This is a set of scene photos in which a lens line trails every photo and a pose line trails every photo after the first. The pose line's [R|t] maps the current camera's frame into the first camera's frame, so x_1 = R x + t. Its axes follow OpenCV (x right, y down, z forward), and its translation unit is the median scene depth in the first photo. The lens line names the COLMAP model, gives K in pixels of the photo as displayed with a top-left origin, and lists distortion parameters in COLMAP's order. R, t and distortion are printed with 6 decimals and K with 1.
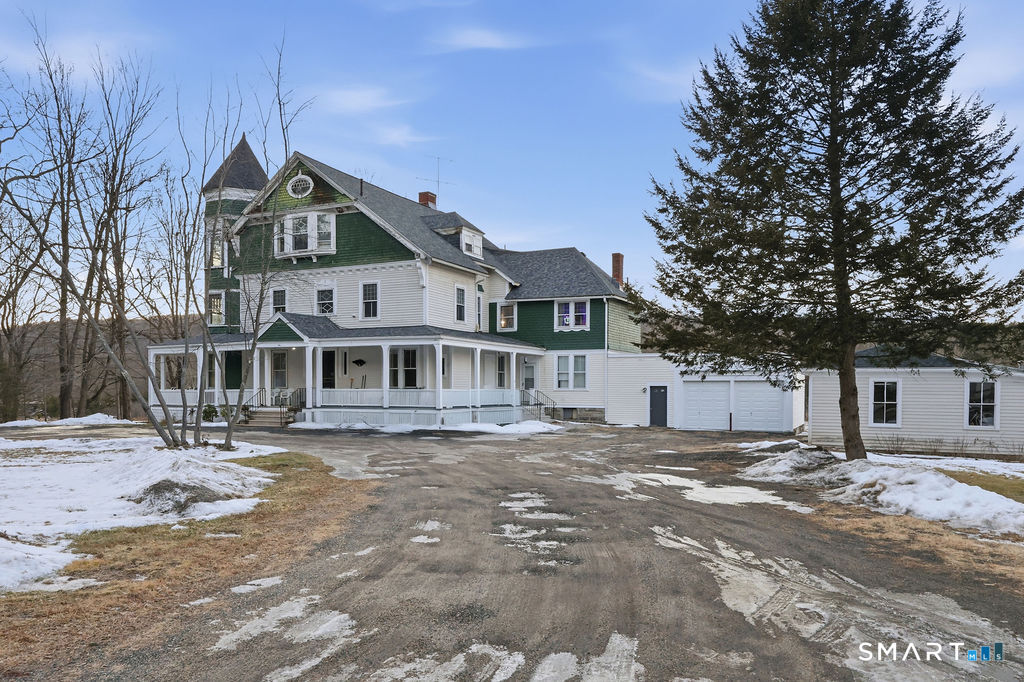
lens RADIAL K [[717.2, 0, 511.5], [0, 717.2, 409.7], [0, 0, 1]] dist [0.002127, 0.000827]
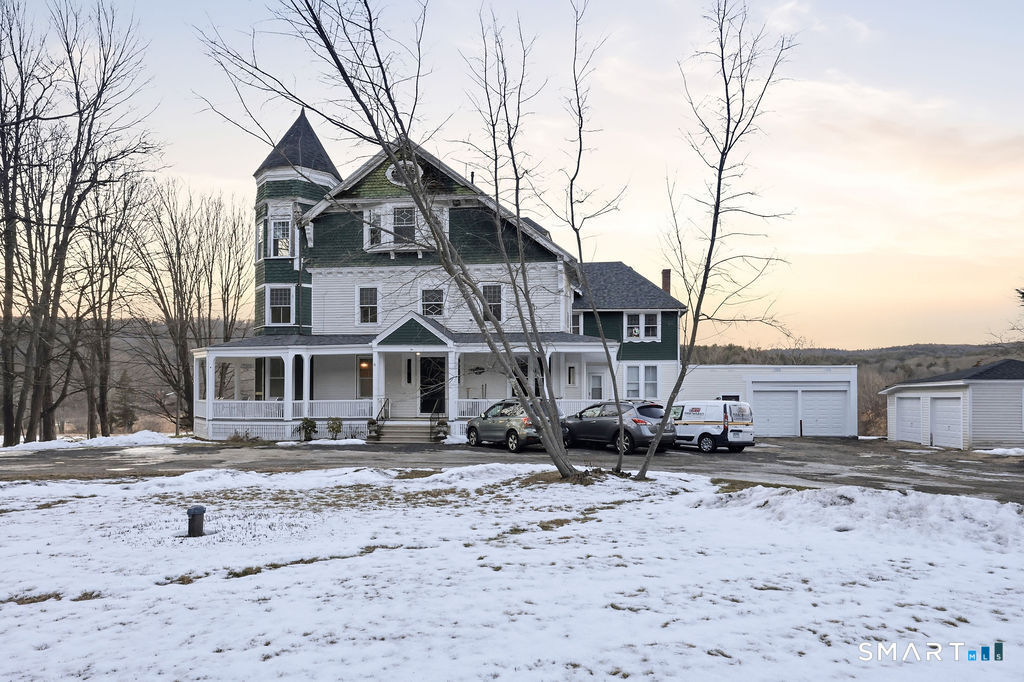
lens RADIAL K [[632.5, 0, 512.8], [0, 632.5, 390.2], [0, 0, 1]] dist [-0.001236, 0.000001]
pose [[0.951133, 0.000667, 0.308781, -0.388603], [0.010837, 0.999310, -0.035539, -0.010892], [-0.308592, 0.037149, 0.950469, 0.207997]]
